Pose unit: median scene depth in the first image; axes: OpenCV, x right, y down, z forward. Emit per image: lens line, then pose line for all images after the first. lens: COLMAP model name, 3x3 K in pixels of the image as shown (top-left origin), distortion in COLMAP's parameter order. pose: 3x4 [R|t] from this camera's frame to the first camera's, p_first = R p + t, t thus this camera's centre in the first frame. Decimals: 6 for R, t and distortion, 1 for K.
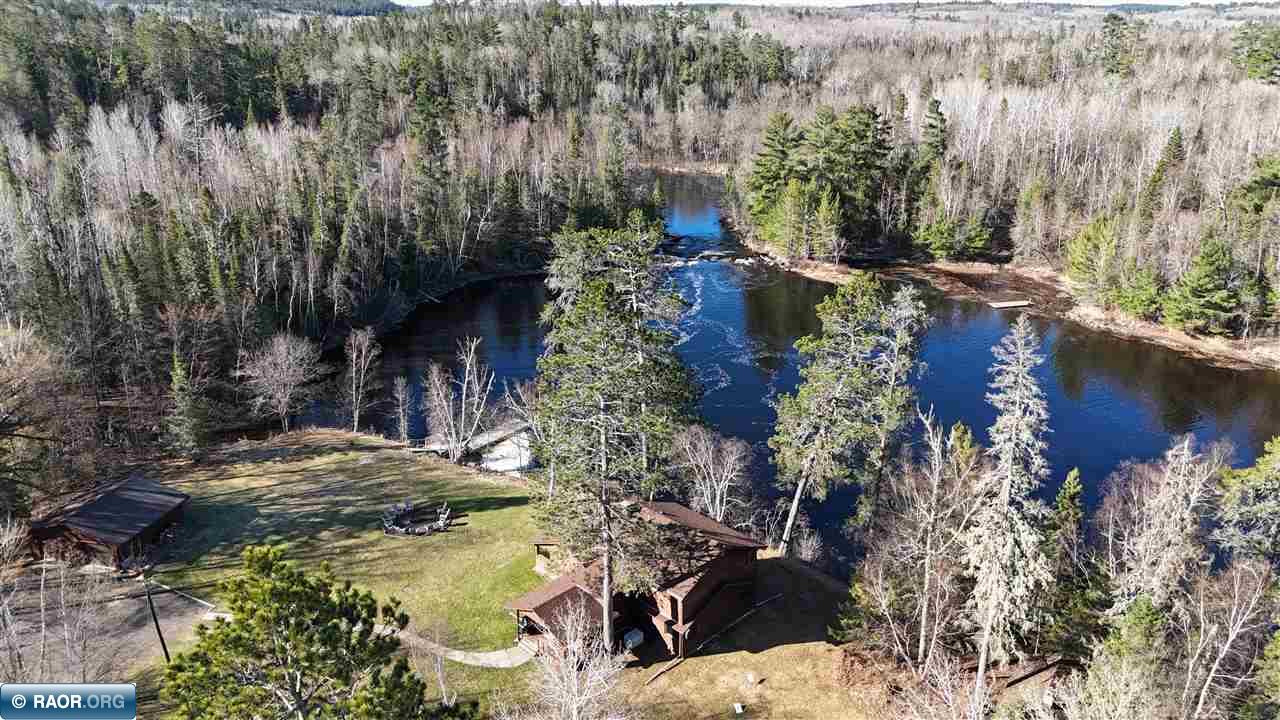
lens RADIAL K [[934.0, 0, 641.6], [0, 934.0, 360.3], [0, 0, 1]] dist [0.038992, -0.022447]
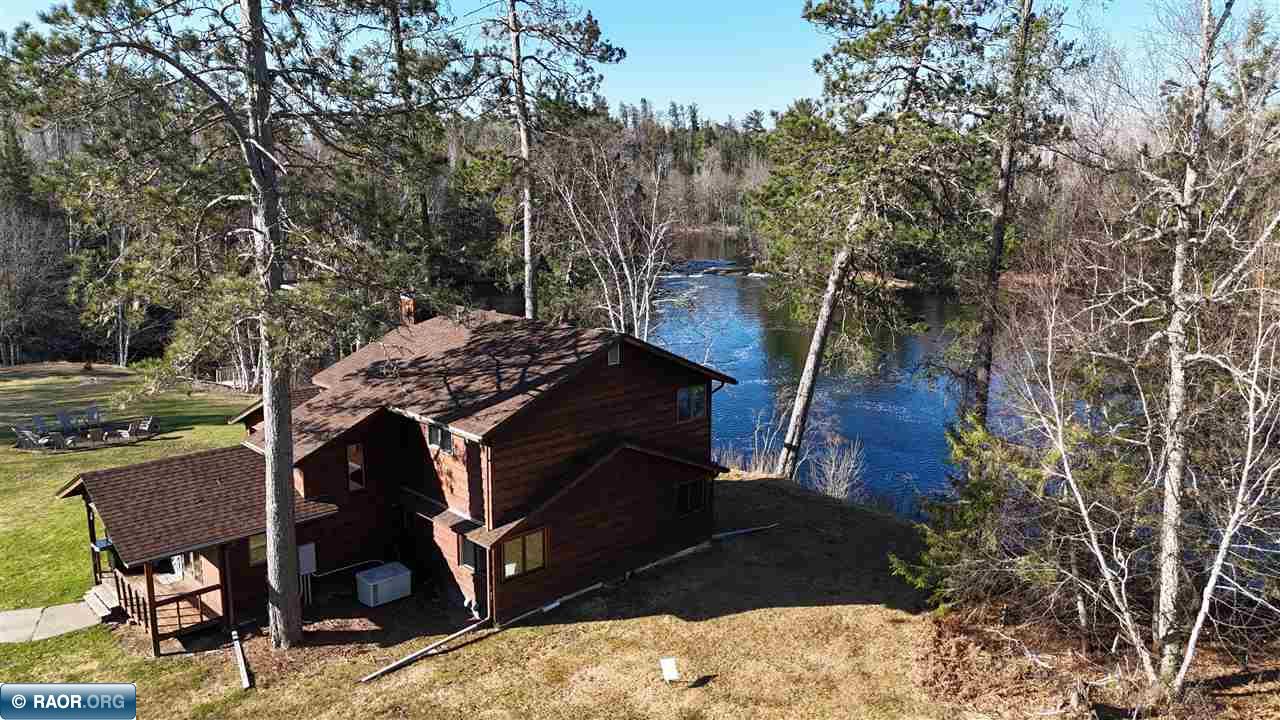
lens RADIAL K [[934.0, 0, 636.4], [0, 934.0, 357.1], [0, 0, 1]] dist [0.038992, -0.022447]
pose [[0.999134, 0.006874, -0.041030, 0.112310], [-0.013136, 0.987929, -0.154347, 0.267157], [0.039474, 0.154752, 0.987164, 0.615062]]
